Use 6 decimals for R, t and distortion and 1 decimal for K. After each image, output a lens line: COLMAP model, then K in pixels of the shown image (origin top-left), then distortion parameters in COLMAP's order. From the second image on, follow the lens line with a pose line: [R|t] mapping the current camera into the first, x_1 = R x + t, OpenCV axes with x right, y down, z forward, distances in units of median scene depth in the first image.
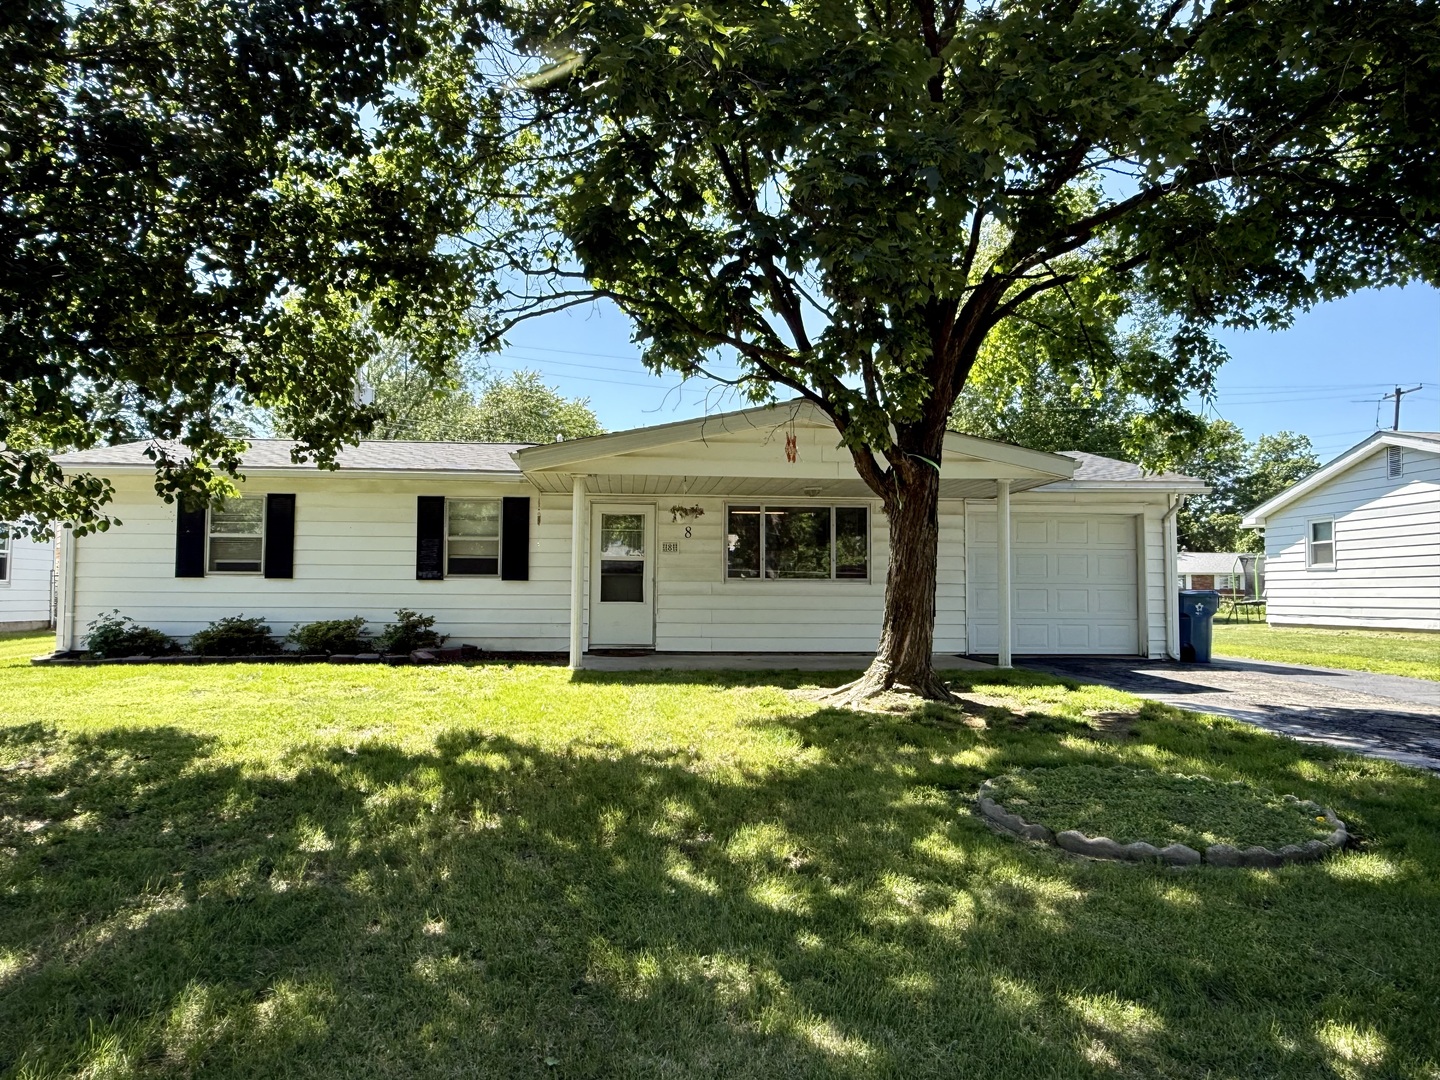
lens RADIAL K [[932.2, 0, 721.3], [0, 932.2, 541.1], [0, 0, 1]] dist [-0.005860, -0.000154]
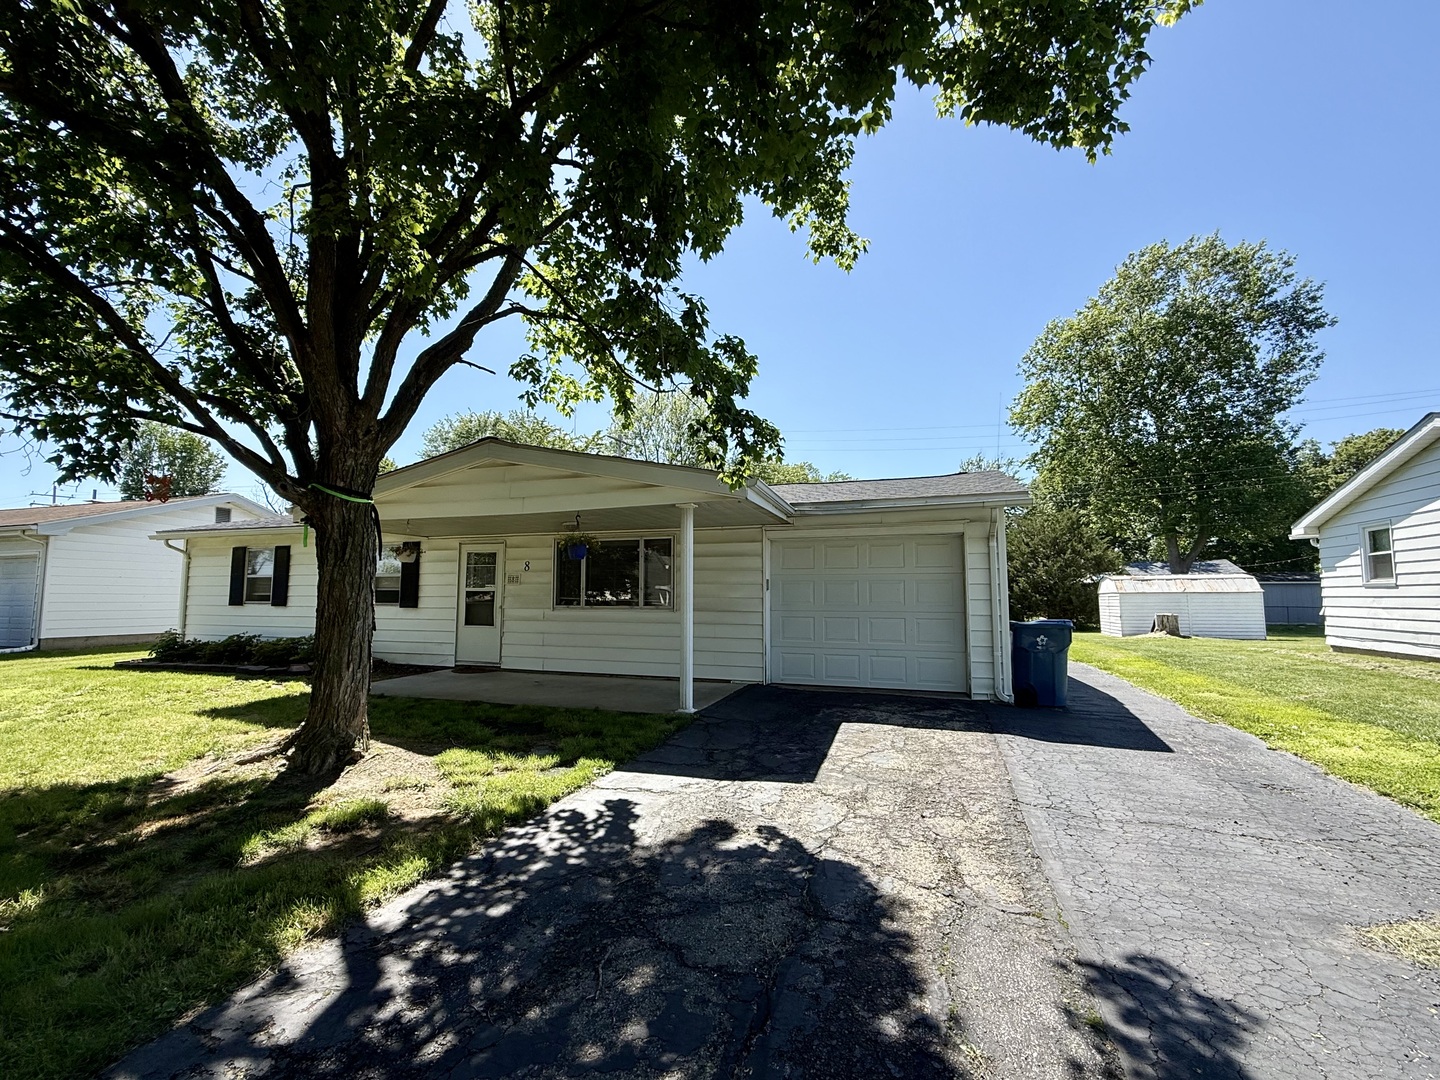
lens RADIAL K [[628.7, 0, 714.3], [0, 628.7, 540.5], [0, 0, 1]] dist [-0.002447, -0.000255]
pose [[0.919562, -0.039631, -0.390942, 0.472486], [0.025006, 0.998786, -0.042433, -0.002182], [0.392149, 0.029244, 0.919437, 0.363216]]
